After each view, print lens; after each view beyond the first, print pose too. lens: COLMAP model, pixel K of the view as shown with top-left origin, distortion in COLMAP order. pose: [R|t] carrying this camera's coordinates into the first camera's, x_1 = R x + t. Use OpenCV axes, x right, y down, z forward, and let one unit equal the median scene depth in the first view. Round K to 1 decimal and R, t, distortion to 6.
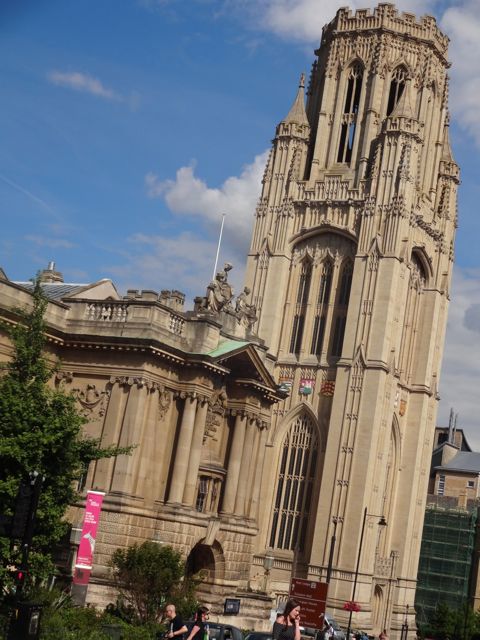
lens RADIAL K [[1195.8, 0, 243.3], [0, 1195.8, 331.8], [0, 0, 1]] dist [0.031755, 0.000000]
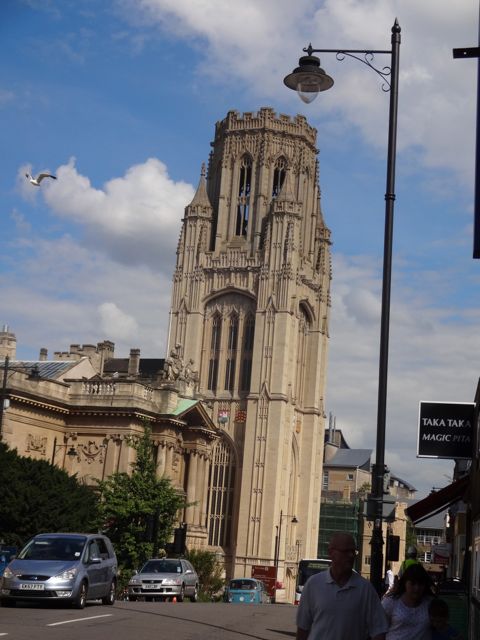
lens RADIAL K [[1195.8, 0, 245.9], [0, 1195.8, 324.0], [0, 0, 1]] dist [0.031755, 0.000000]
pose [[0.991910, -0.057620, 0.113114, -0.059923], [0.057668, 0.998332, 0.002848, -0.052794], [-0.113089, 0.003698, 0.993578, -0.256540]]
